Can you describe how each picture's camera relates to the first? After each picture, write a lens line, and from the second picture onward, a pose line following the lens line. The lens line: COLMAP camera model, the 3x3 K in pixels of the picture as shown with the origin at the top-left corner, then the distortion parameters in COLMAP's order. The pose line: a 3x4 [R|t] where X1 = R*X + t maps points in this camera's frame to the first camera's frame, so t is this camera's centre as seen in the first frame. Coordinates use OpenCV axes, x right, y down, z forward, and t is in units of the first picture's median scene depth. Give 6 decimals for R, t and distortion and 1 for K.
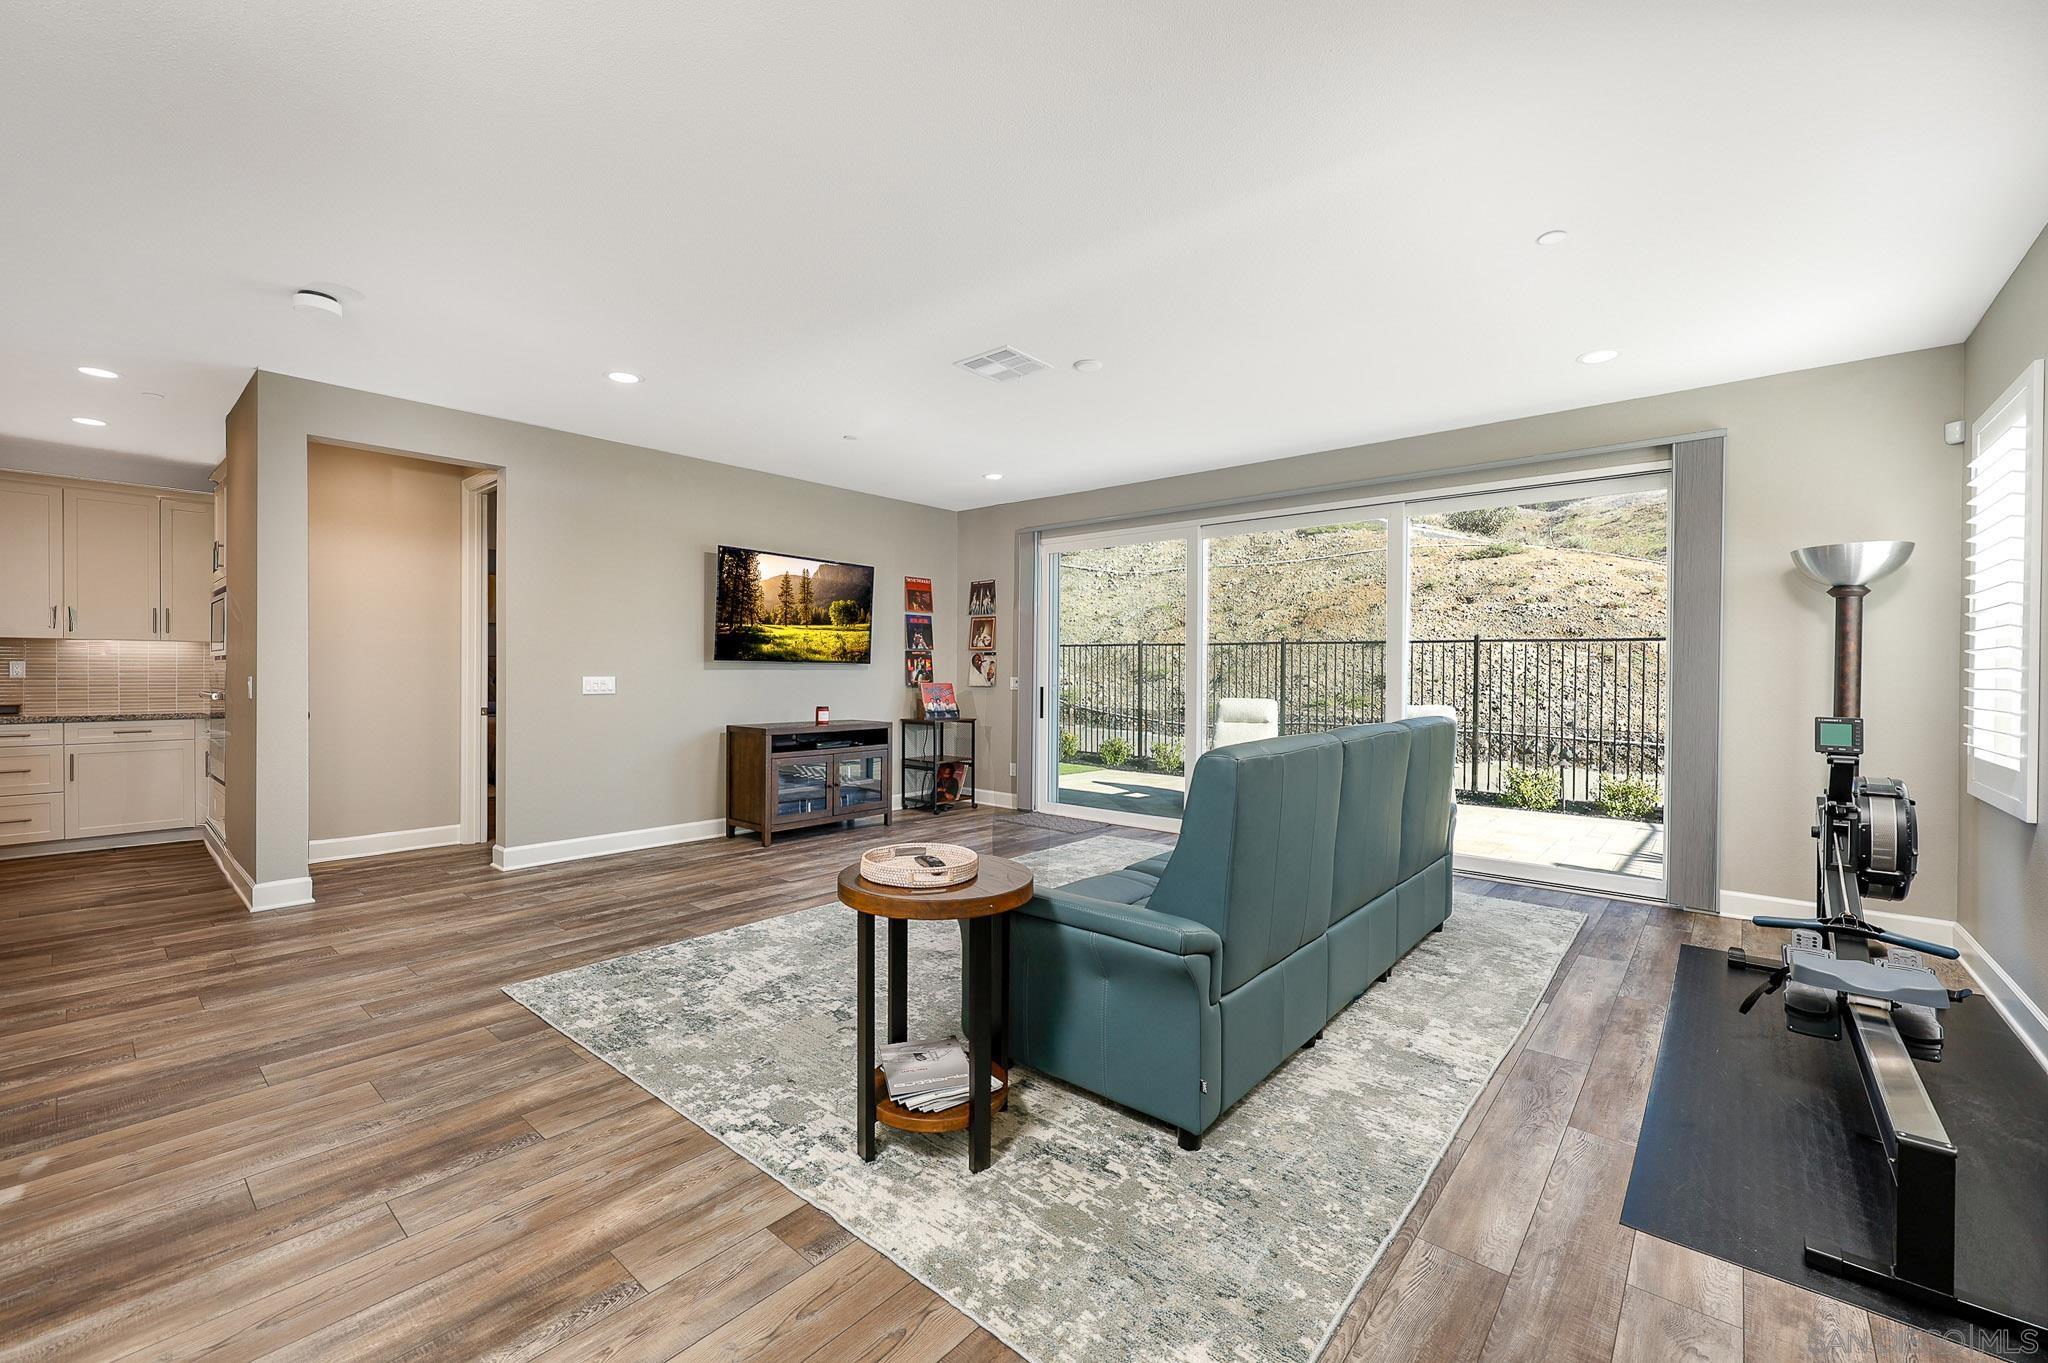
lens RADIAL K [[833.3, 0, 1011.2], [0, 833.3, 678.5], [0, 0, 1]] dist [-0.000950, -0.000227]
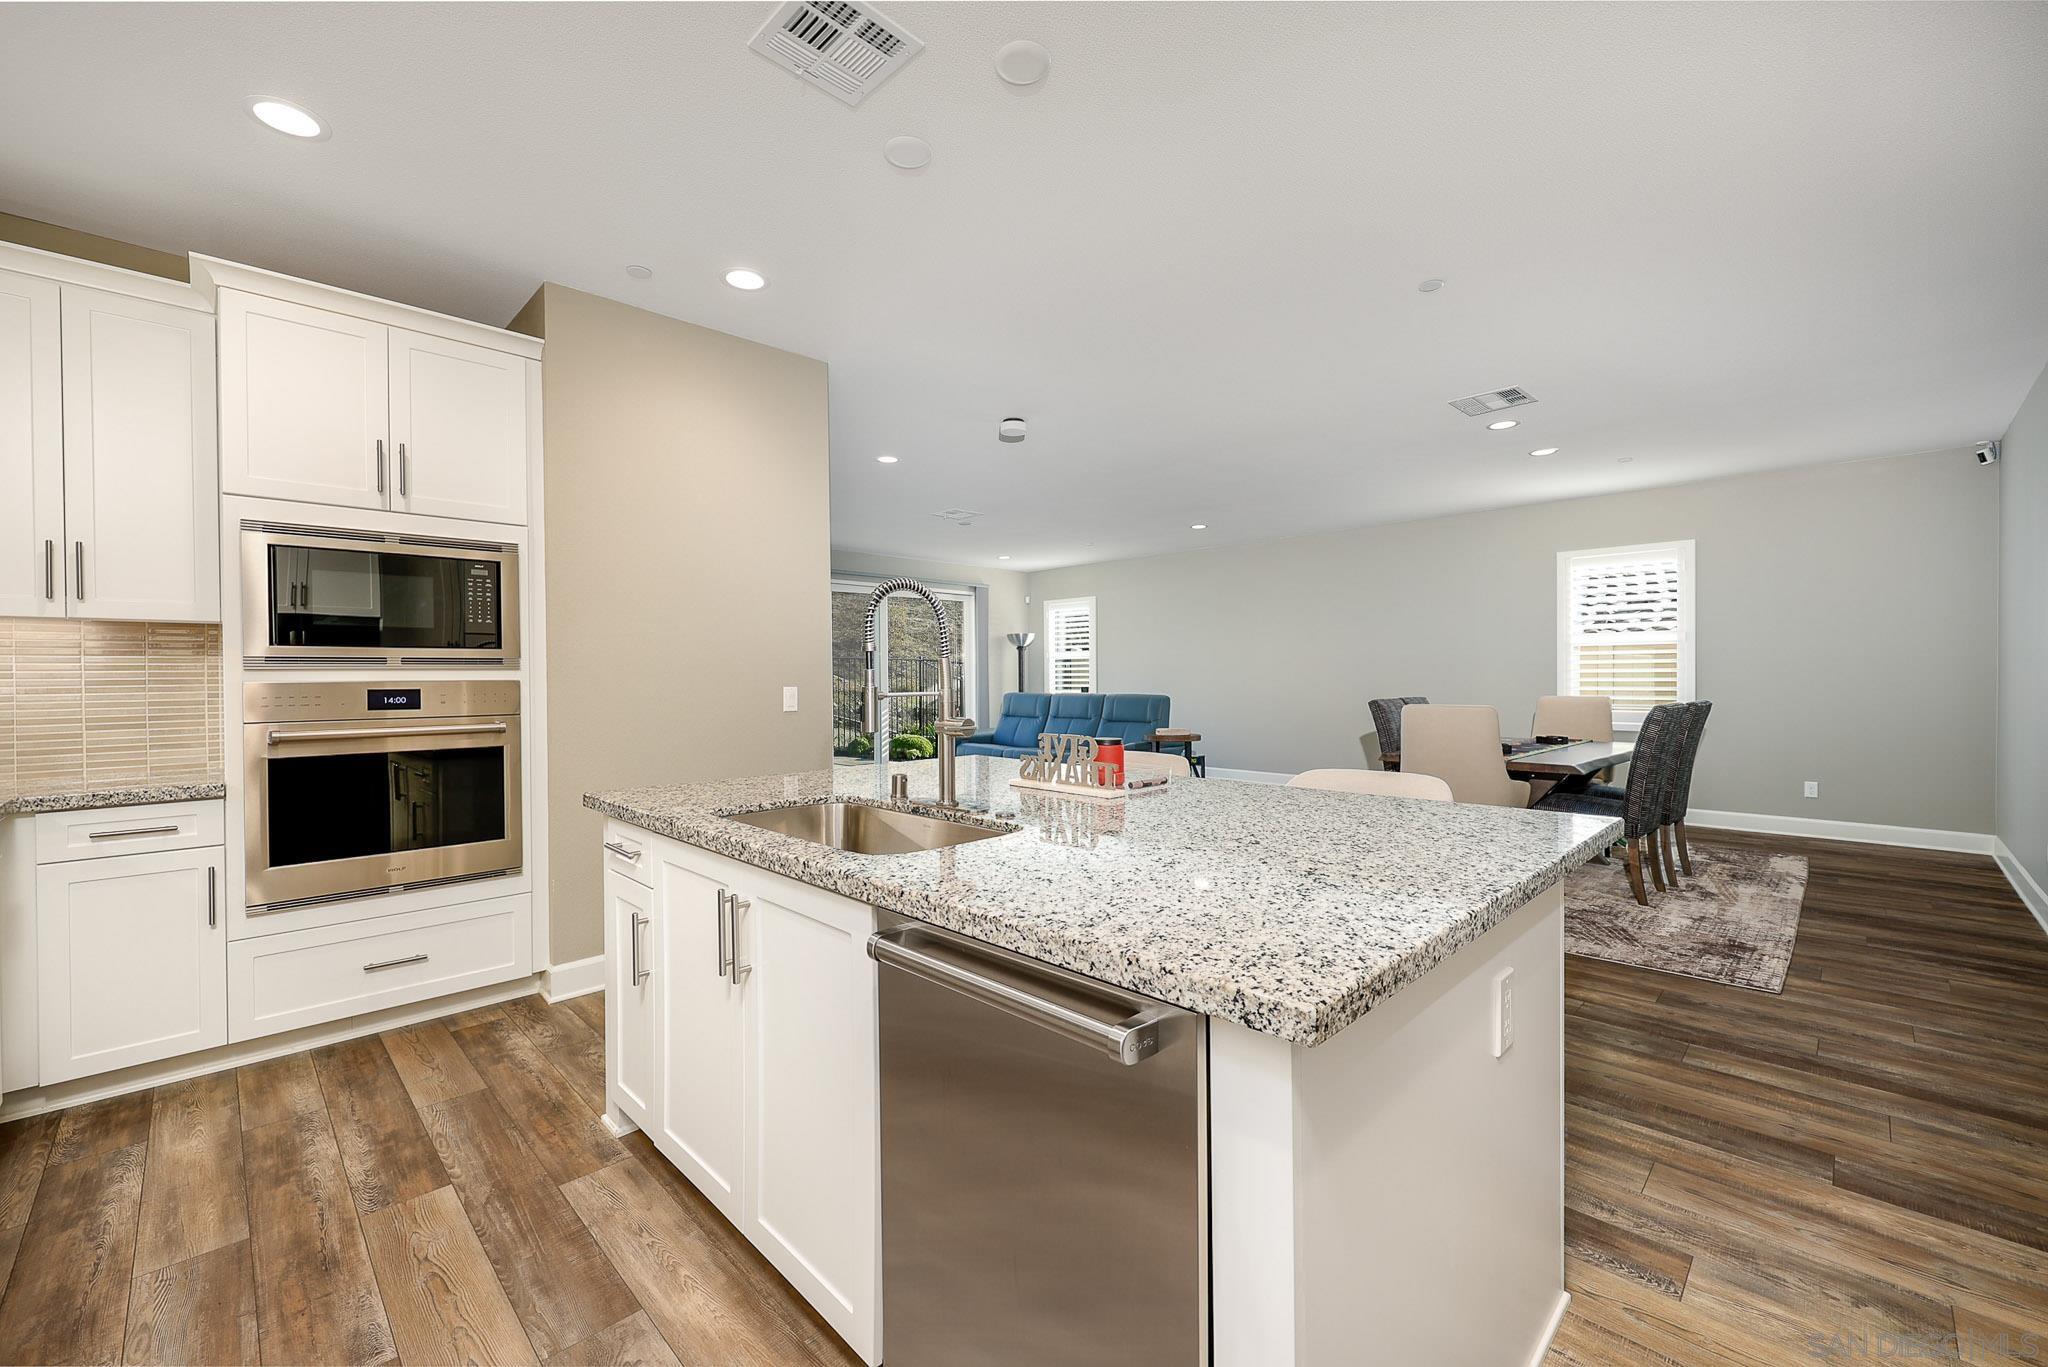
lens RADIAL K [[833.3, 0, 1011.2], [0, 833.3, 680.5], [0, 0, 1]] dist [-0.000950, -0.000227]
pose [[0.085018, -0.012363, 0.996303, -2.934289], [0.019682, 0.999749, 0.010726, -0.027467], [-0.996185, 0.018698, 0.085240, 1.133913]]
